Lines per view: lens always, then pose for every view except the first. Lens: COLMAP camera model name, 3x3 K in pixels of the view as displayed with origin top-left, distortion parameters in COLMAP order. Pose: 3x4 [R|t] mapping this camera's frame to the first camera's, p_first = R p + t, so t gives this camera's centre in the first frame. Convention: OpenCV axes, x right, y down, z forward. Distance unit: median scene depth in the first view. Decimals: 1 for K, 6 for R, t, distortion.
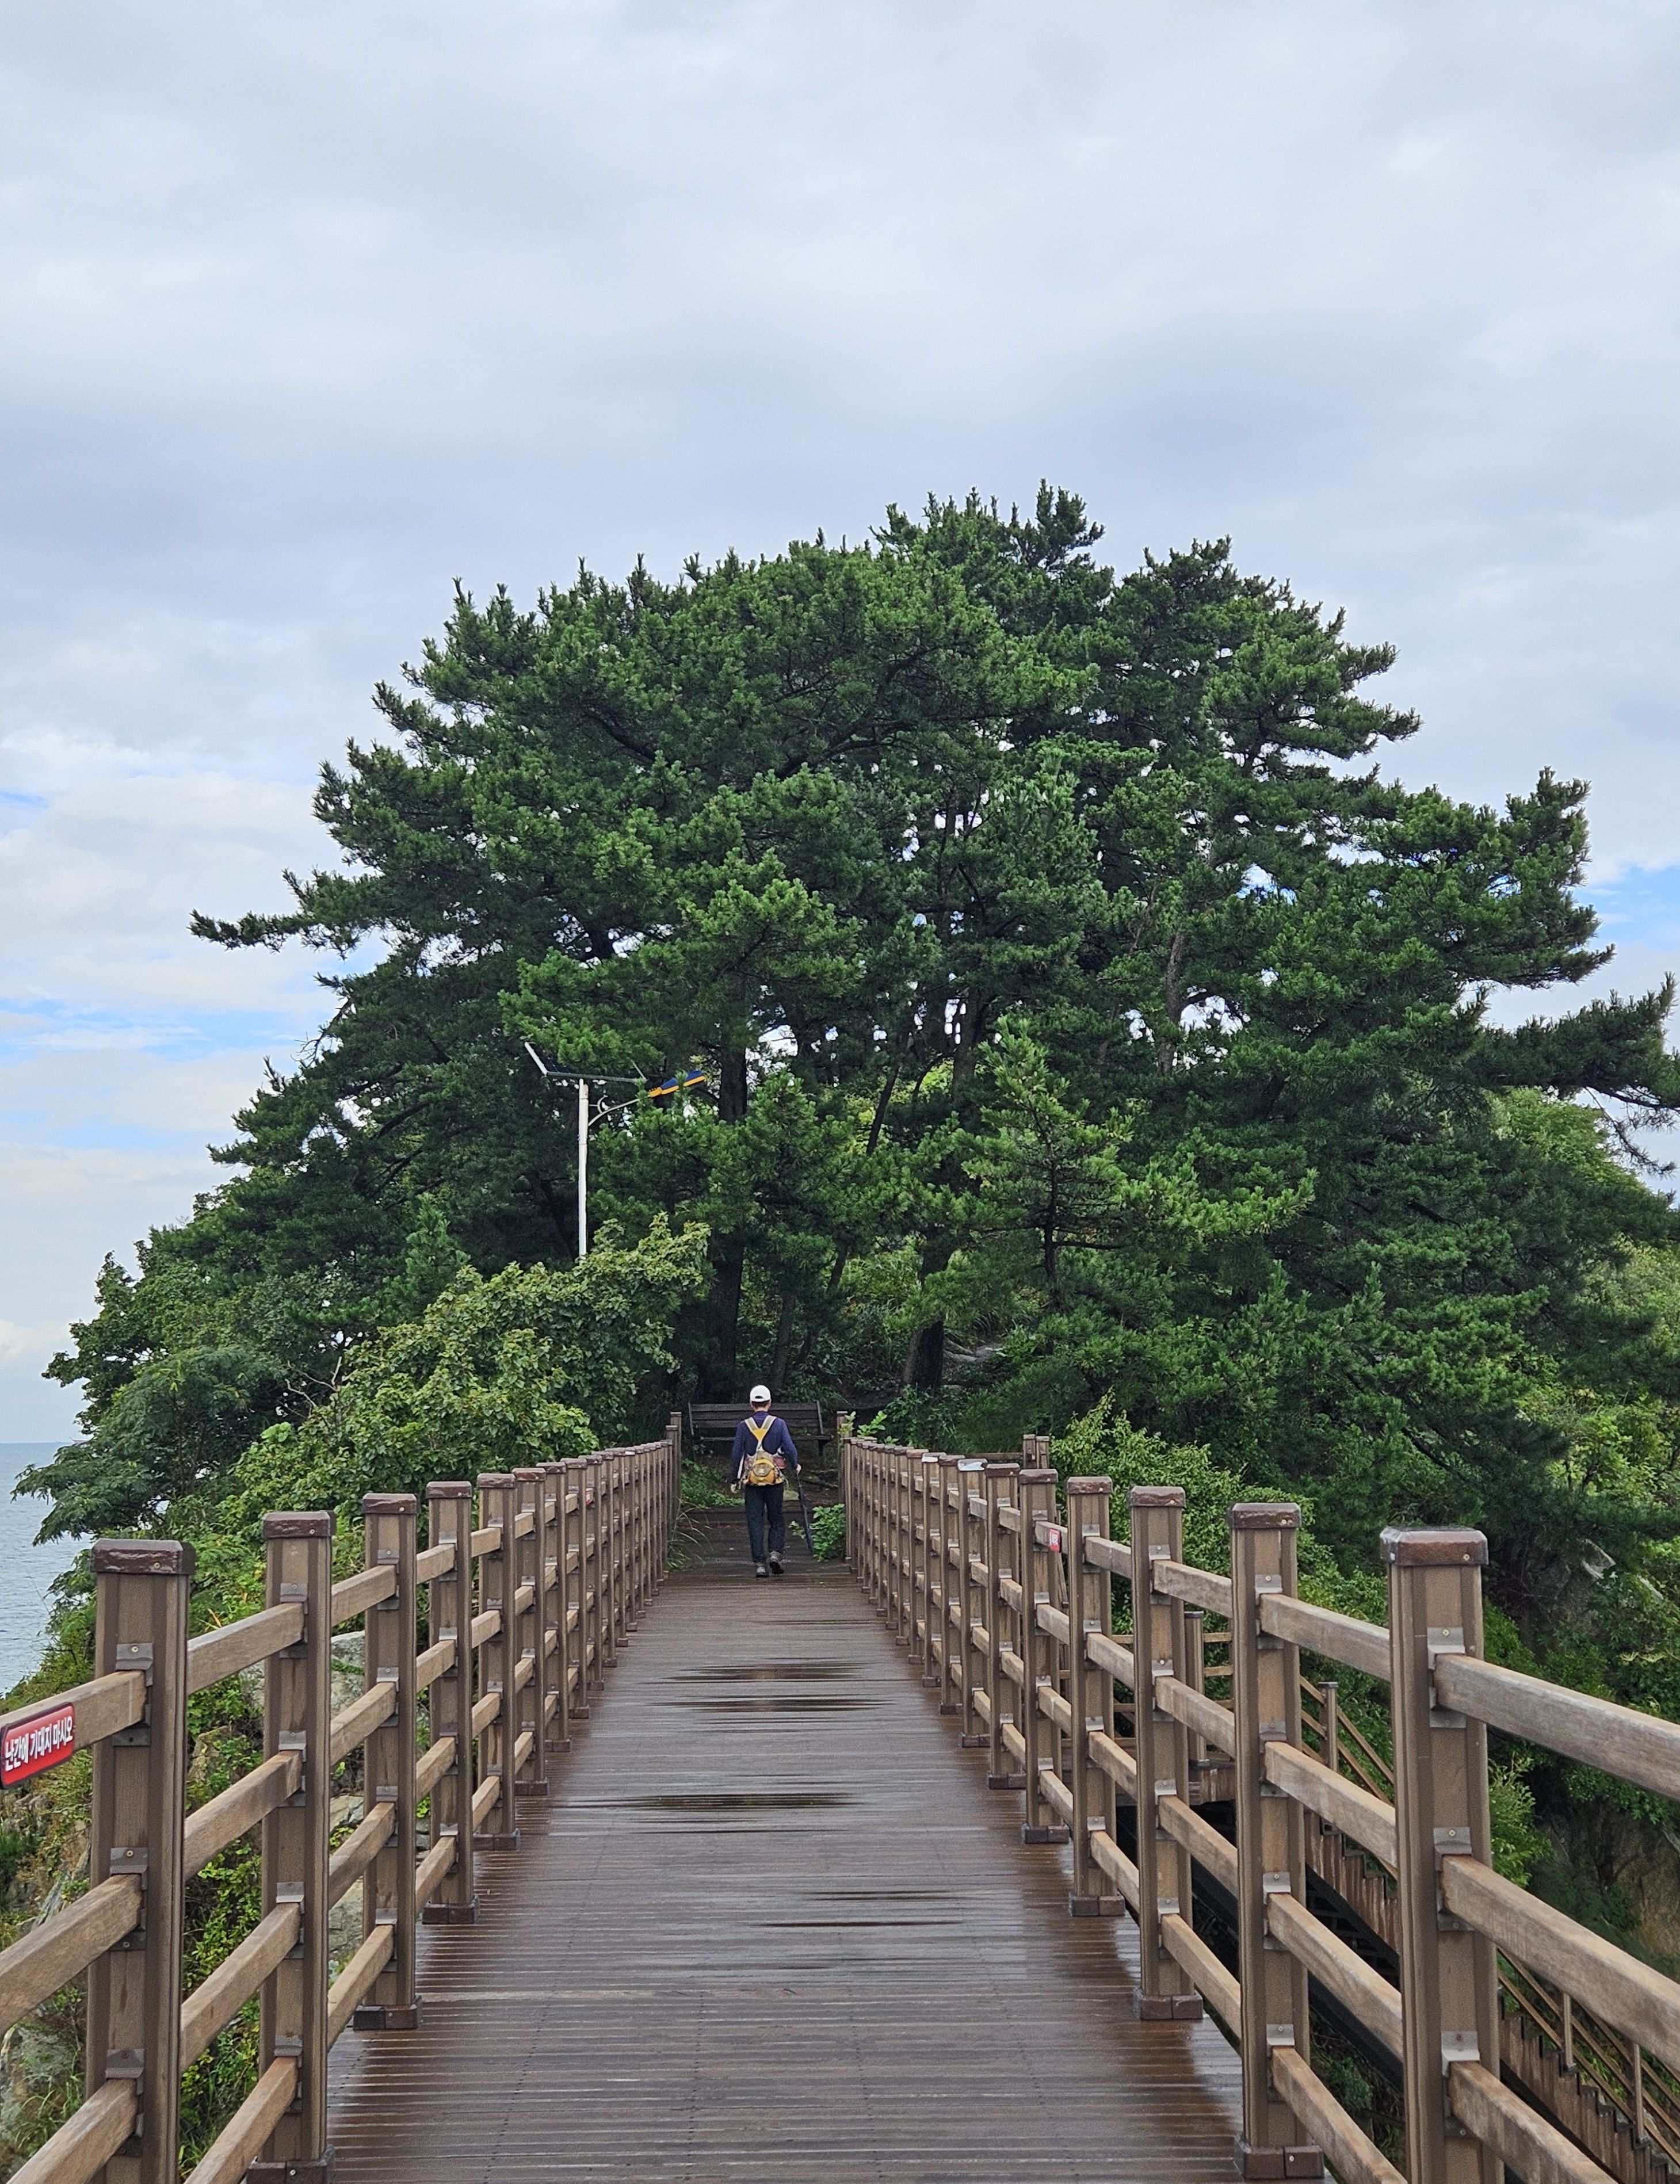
lens RADIAL K [[2777.5, 0, 790.8], [0, 2777.5, 1019.5], [0, 0, 1]] dist [0.024327, 0.004862]
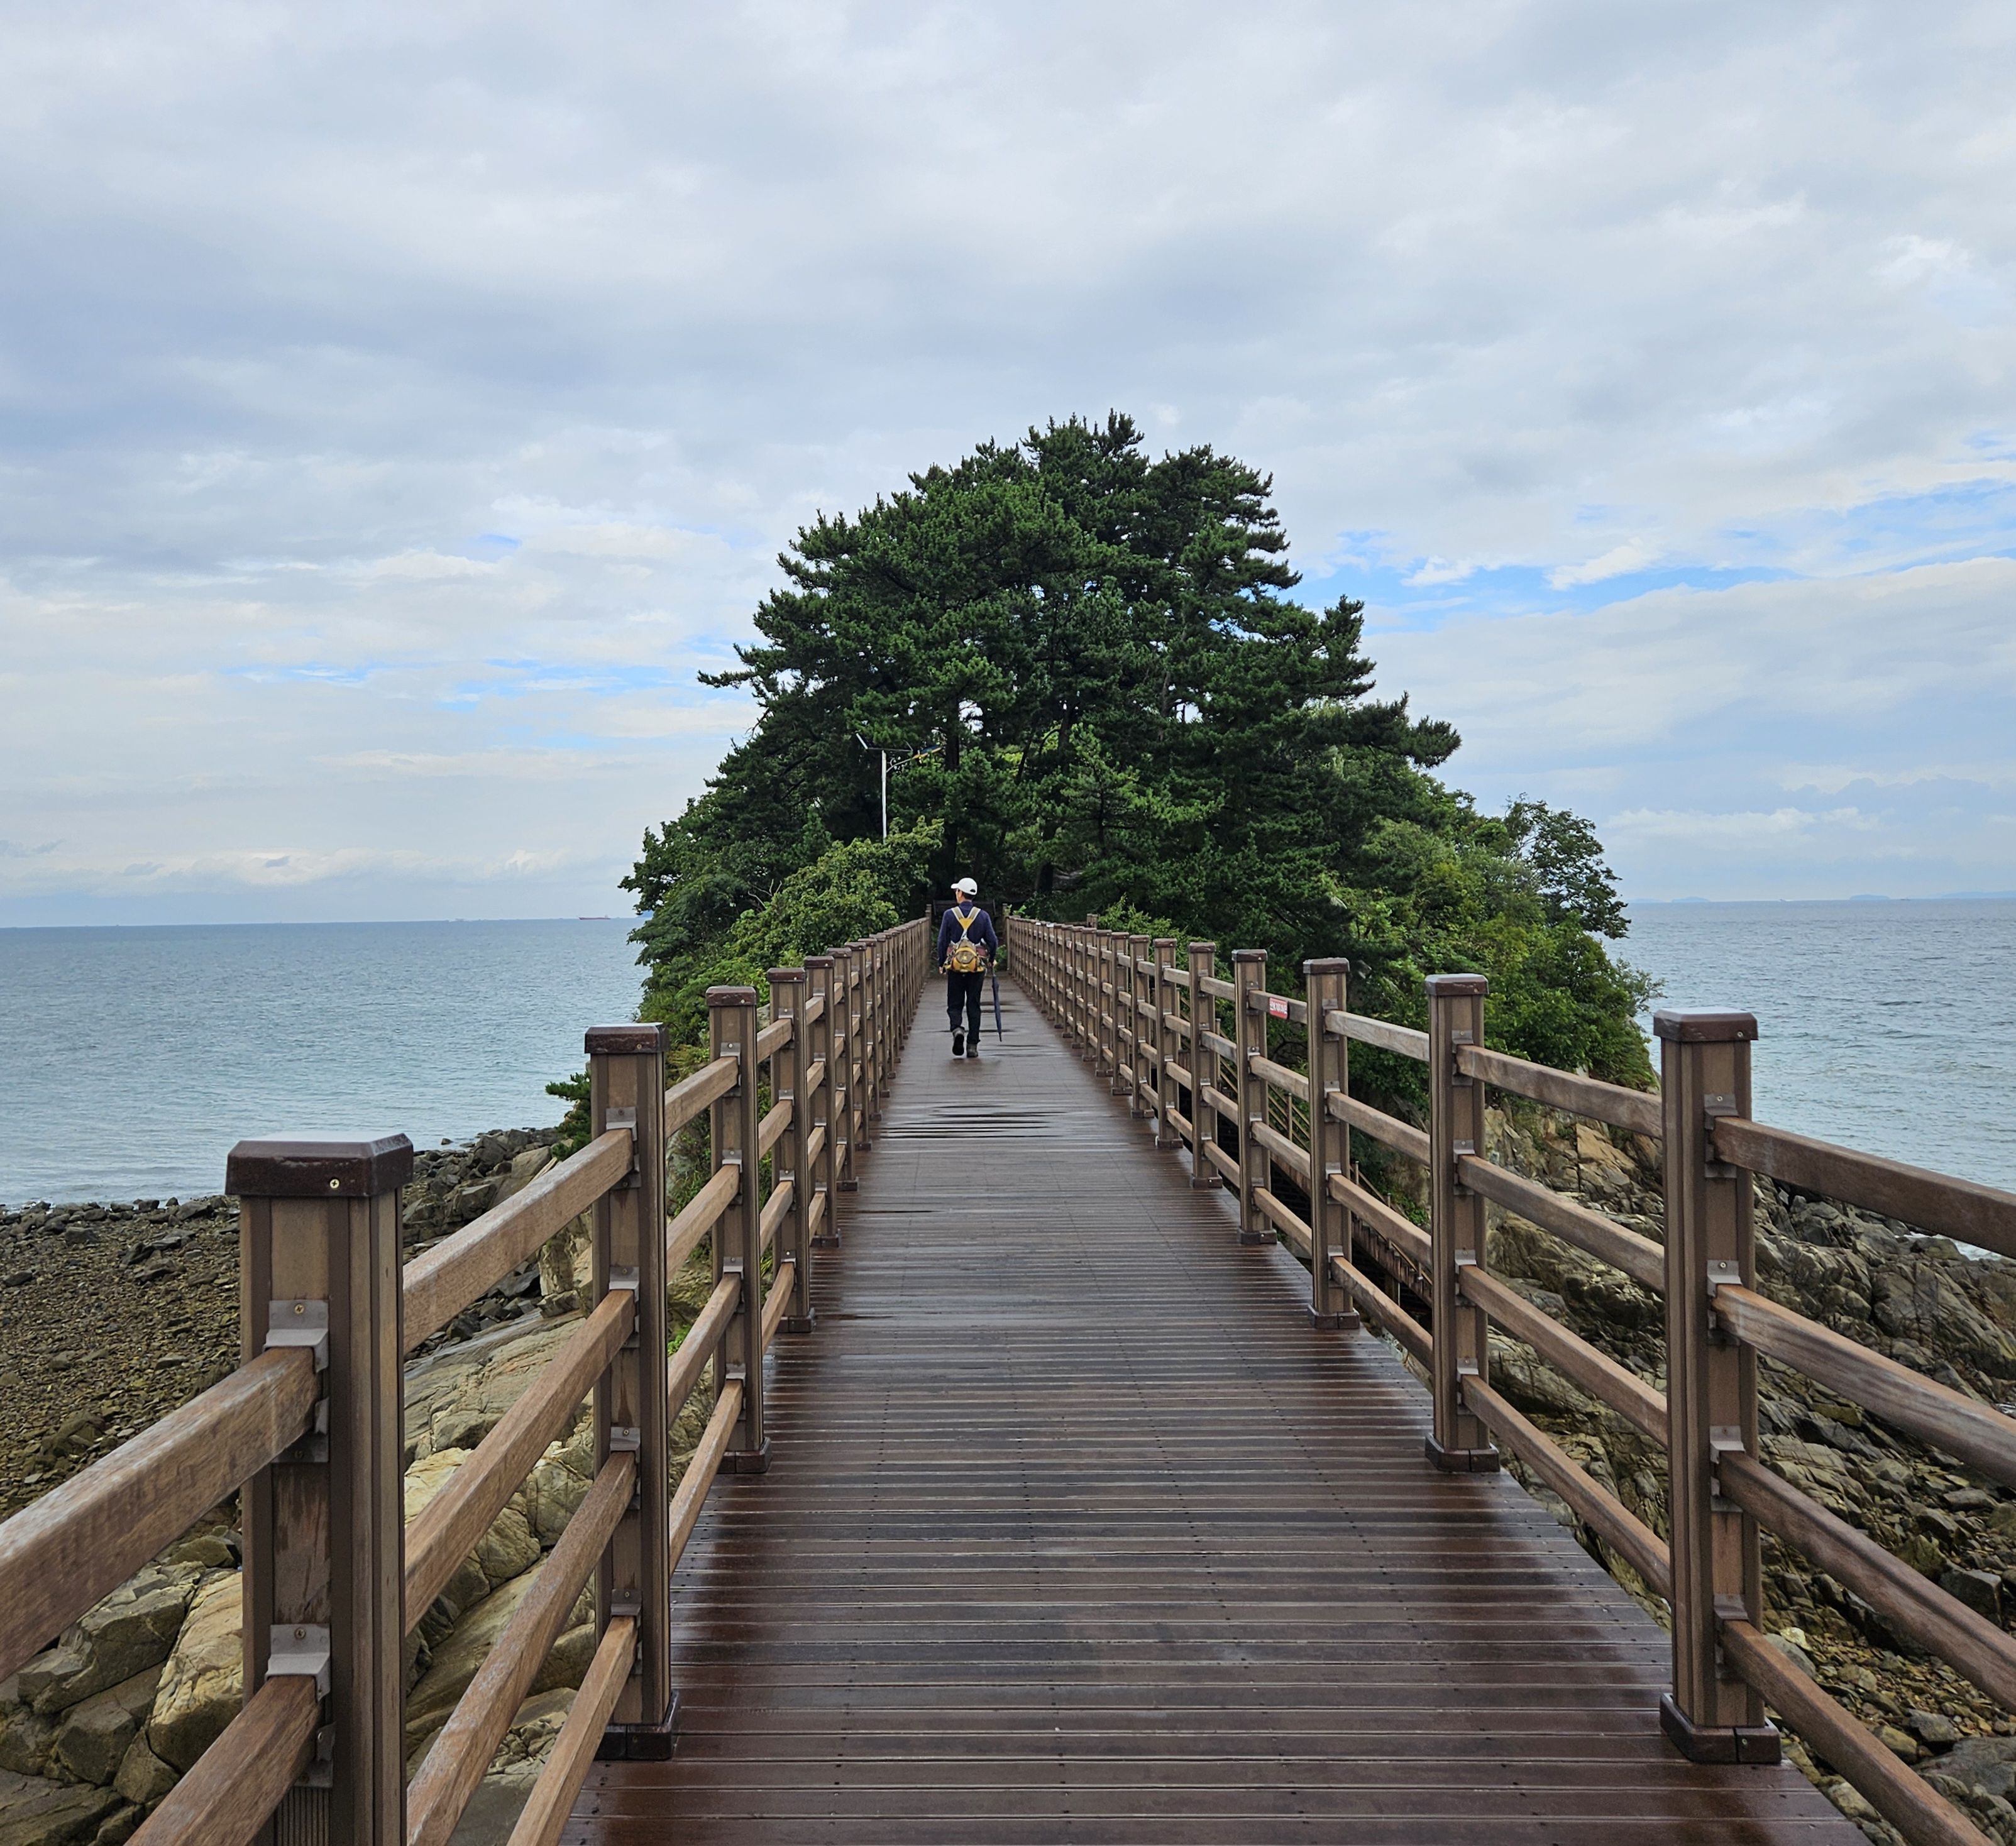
lens RADIAL K [[3023.8, 0, 1008.0], [0, 3023.8, 923.0], [0, 0, 1]] dist [0.000075, -0.000466]
pose [[0.999794, -0.004872, 0.019687, -0.025180], [0.001800, 0.988203, 0.153140, -0.197802], [-0.020201, -0.153073, 0.988008, -1.285235]]
